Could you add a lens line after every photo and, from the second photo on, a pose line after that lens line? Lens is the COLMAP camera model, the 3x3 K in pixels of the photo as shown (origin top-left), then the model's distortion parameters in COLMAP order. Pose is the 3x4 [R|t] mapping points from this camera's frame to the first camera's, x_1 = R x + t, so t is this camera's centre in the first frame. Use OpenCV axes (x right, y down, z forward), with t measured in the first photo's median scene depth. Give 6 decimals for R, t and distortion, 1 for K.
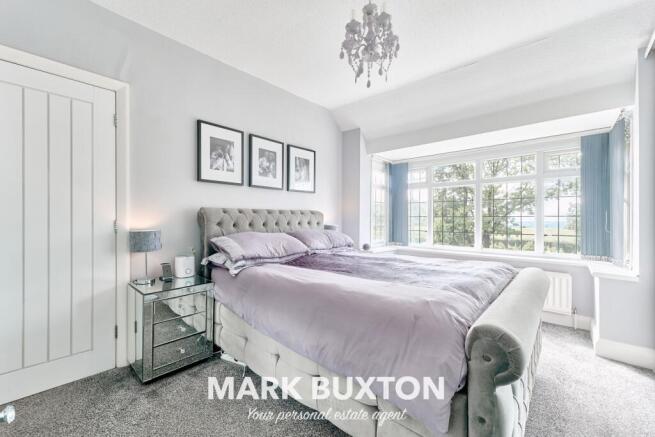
lens RADIAL K [[264.9, 0, 326.0], [0, 264.9, 215.2], [0, 0, 1]] dist [-0.001867, 0.000090]
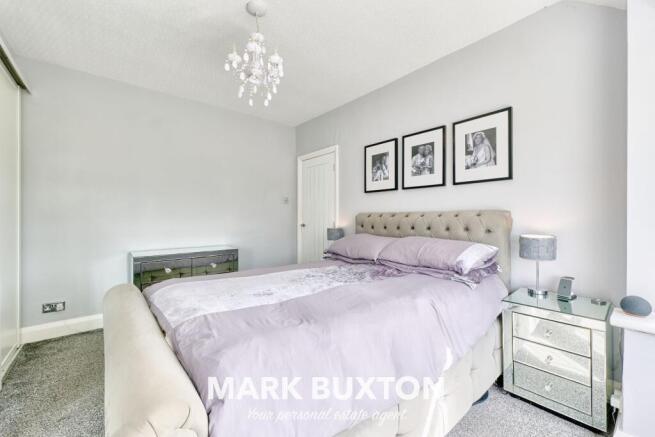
lens RADIAL K [[264.9, 0, 323.5], [0, 264.9, 220.5], [0, 0, 1]] dist [-0.001867, 0.000090]
pose [[-0.134930, -0.001874, -0.990853, 0.713374], [0.000234, 0.999998, -0.001924, 0.009213], [0.990855, -0.000492, -0.134930, 0.811516]]
